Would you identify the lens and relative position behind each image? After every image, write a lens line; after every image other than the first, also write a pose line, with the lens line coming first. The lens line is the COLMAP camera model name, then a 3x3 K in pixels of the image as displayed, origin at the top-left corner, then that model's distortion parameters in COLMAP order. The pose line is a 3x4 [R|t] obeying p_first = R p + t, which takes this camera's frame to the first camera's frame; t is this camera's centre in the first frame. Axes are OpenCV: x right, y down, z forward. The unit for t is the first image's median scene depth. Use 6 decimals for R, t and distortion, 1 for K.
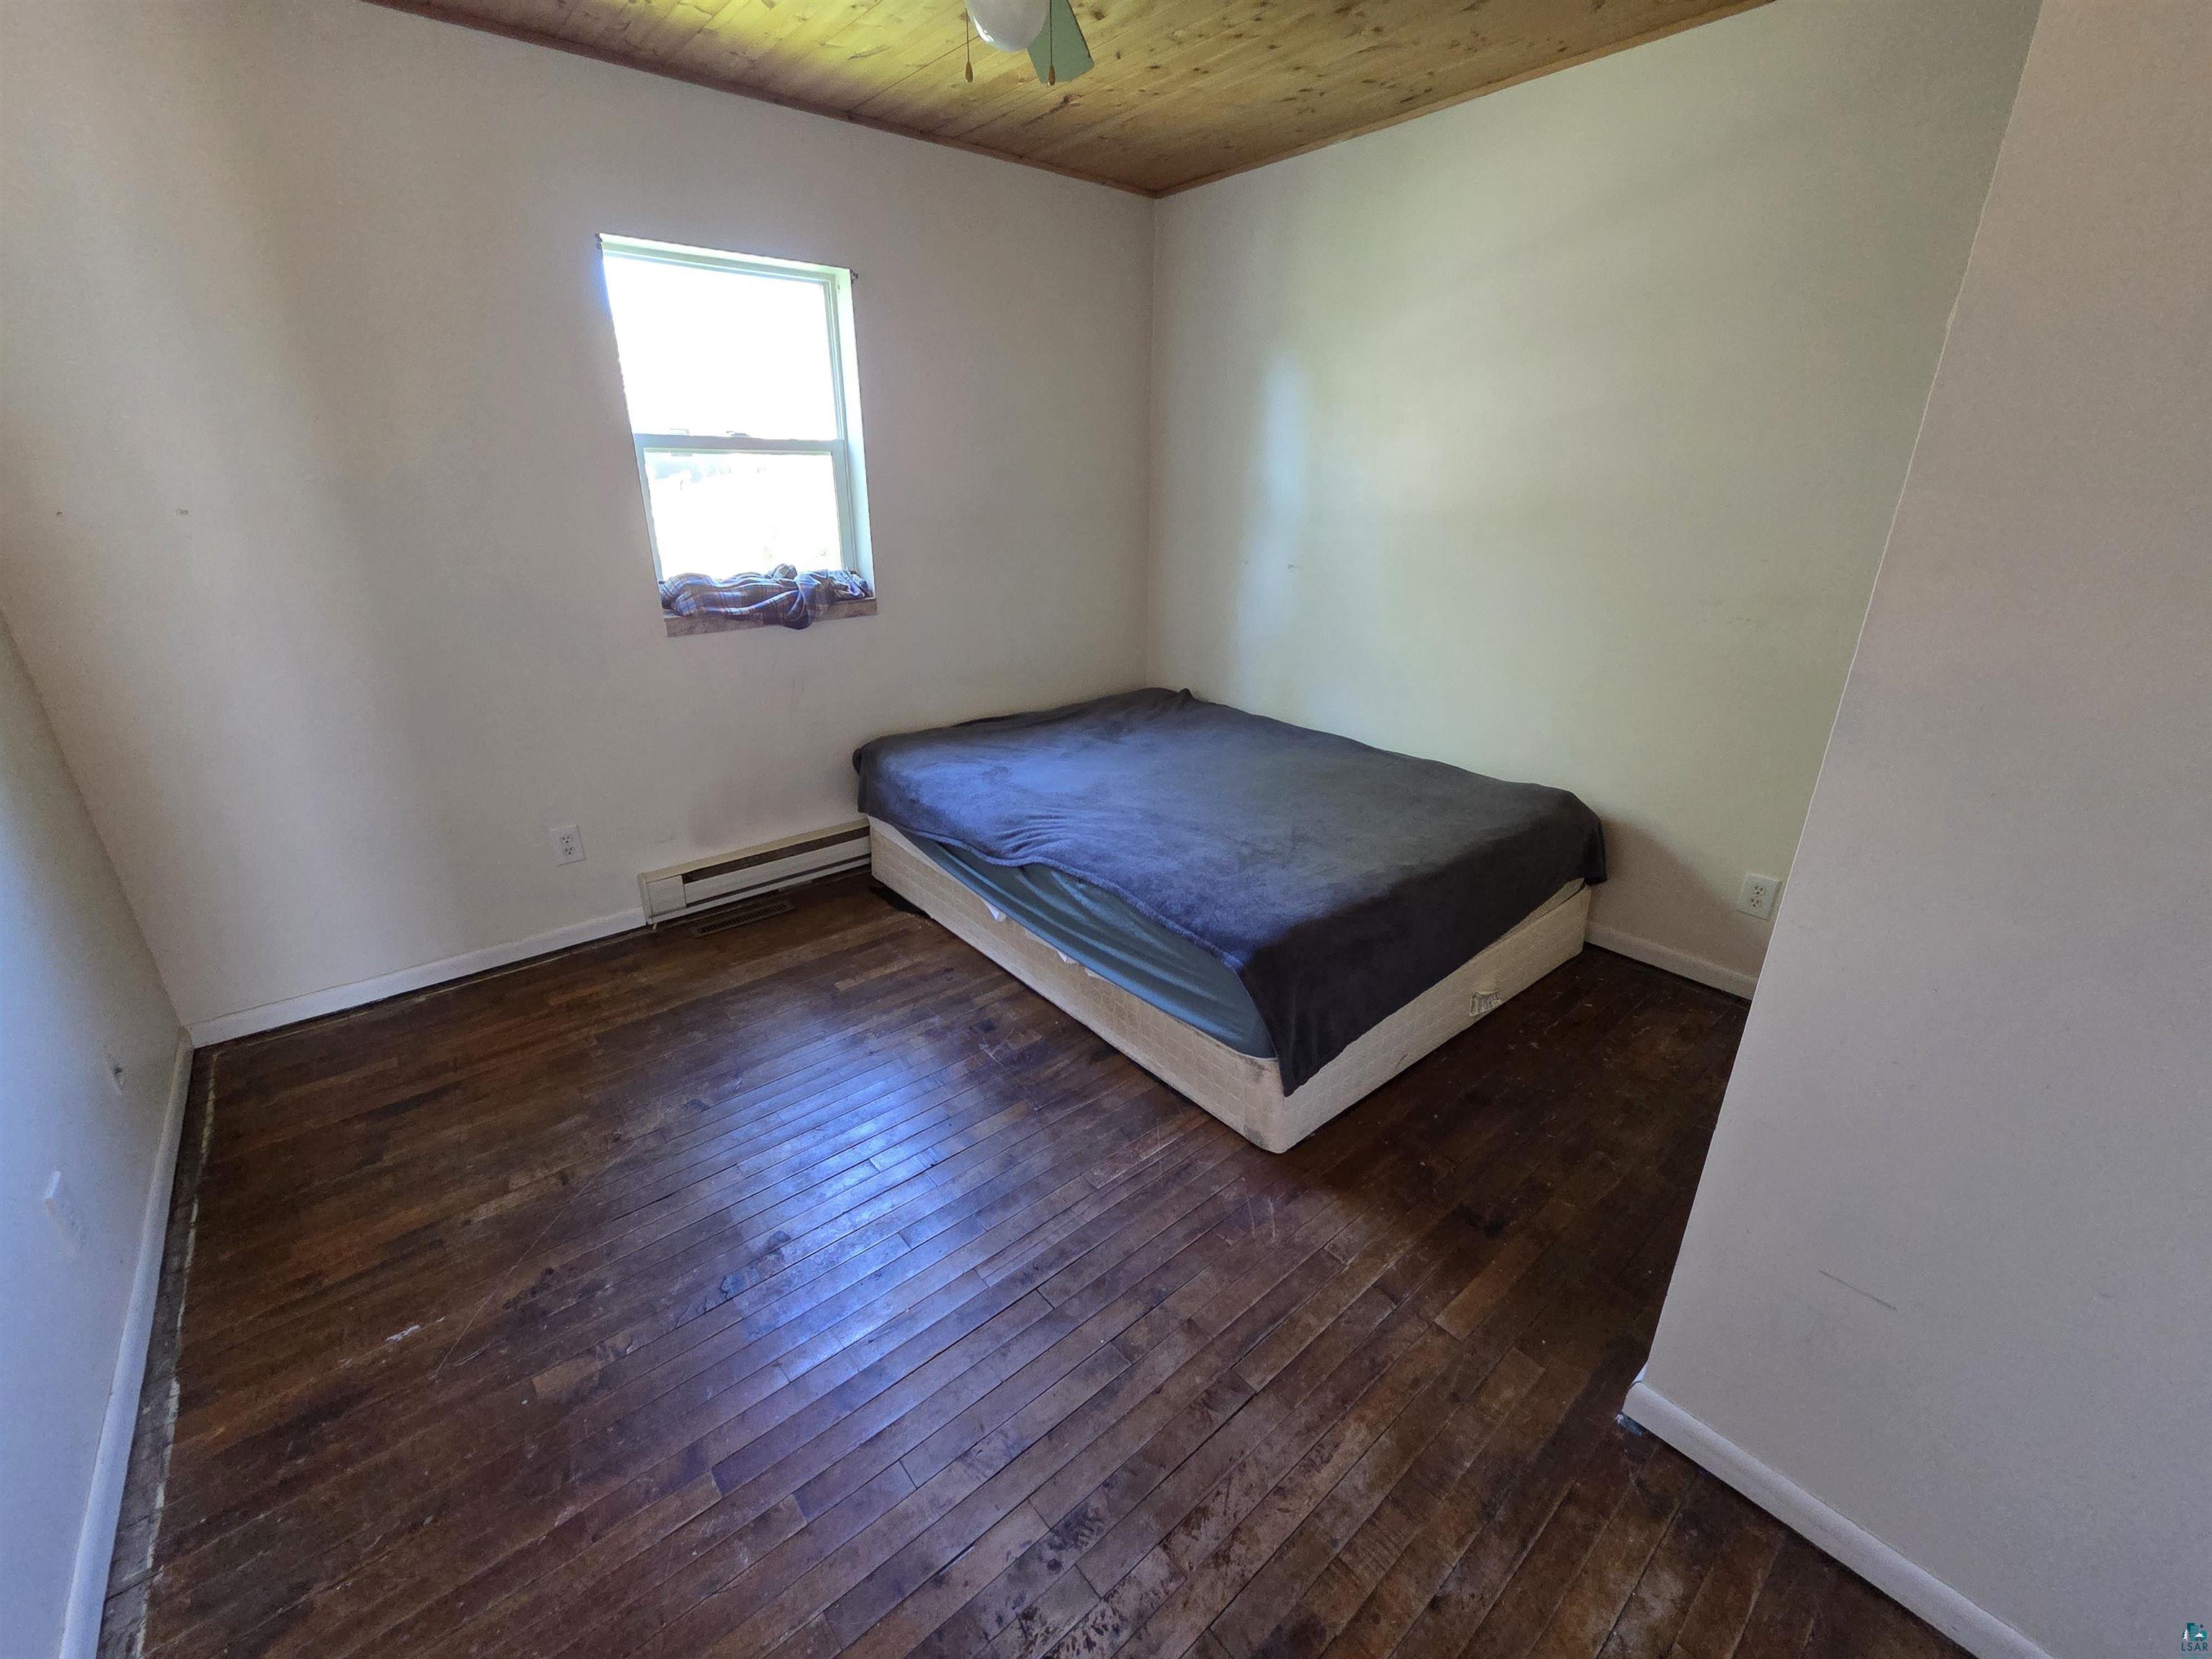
lens RADIAL K [[905.7, 0, 1094.1], [0, 905.7, 829.3], [0, 0, 1]] dist [0.002696, -0.001239]
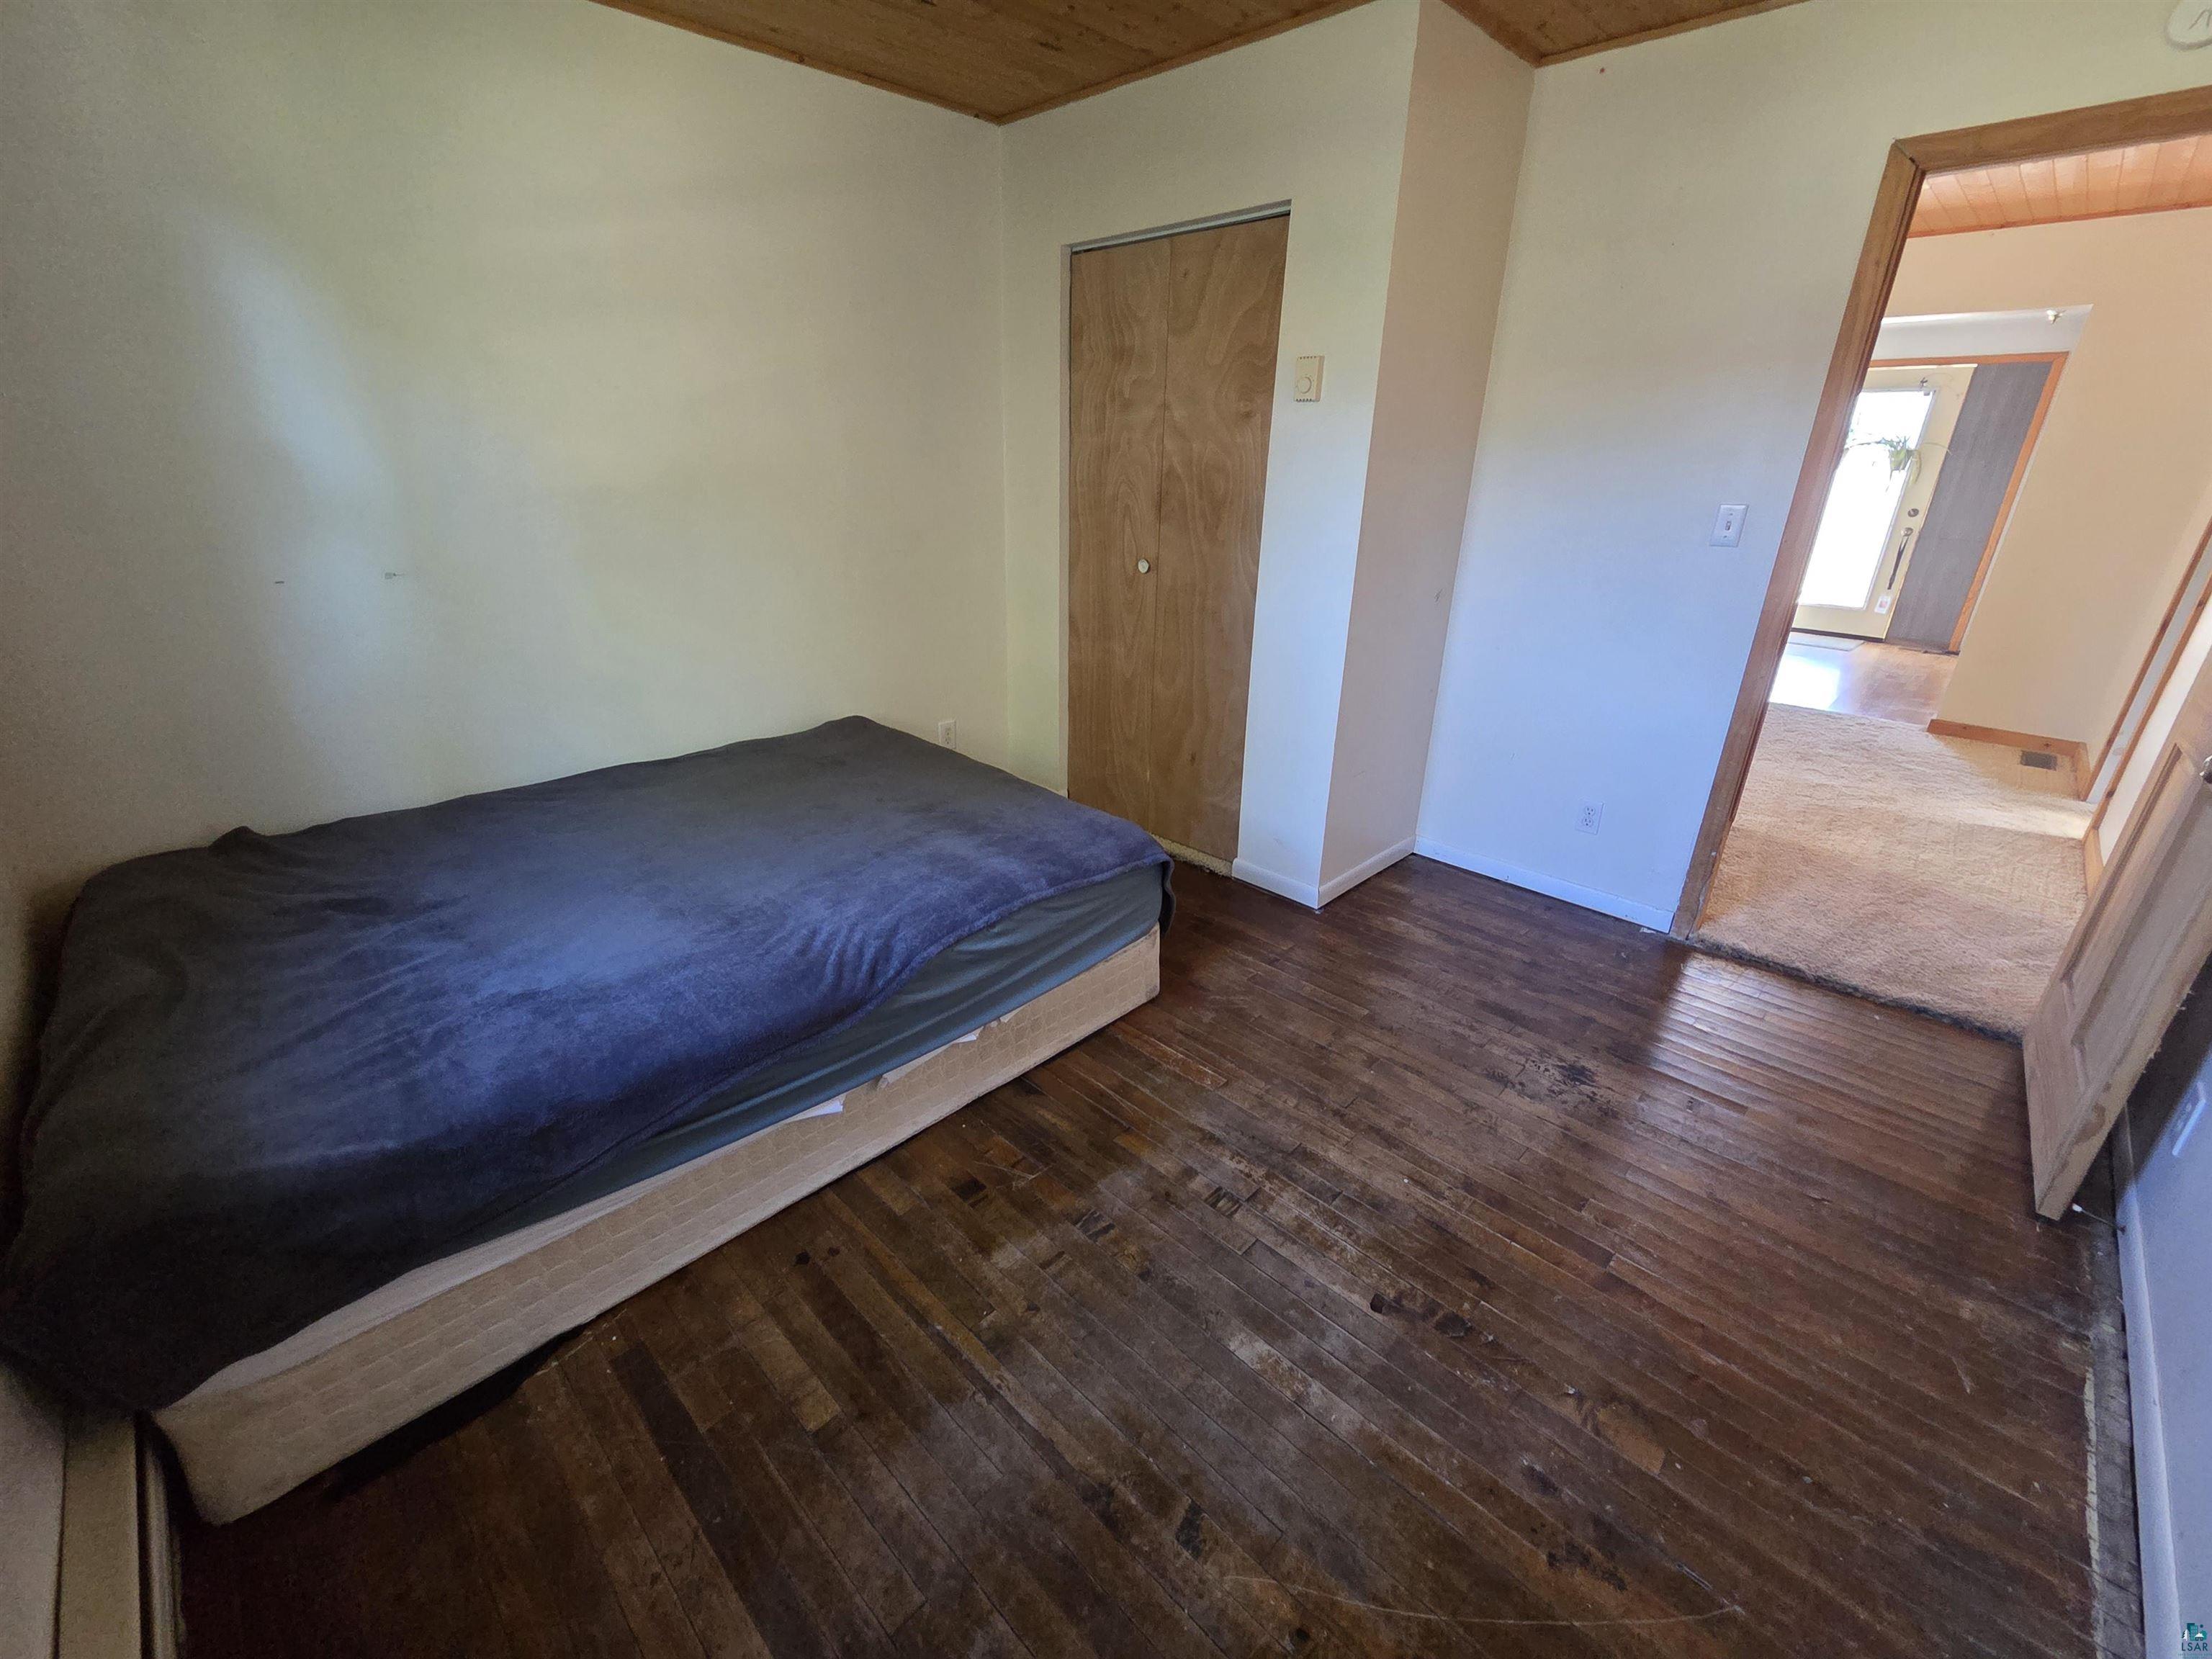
lens RADIAL K [[905.7, 0, 1093.6], [0, 905.7, 826.0], [0, 0, 1]] dist [0.002696, -0.001239]
pose [[-0.089418, -0.382786, 0.919499, -0.757597], [0.352273, 0.851370, 0.388681, -0.314561], [-0.931616, 0.358670, 0.058717, 0.818009]]
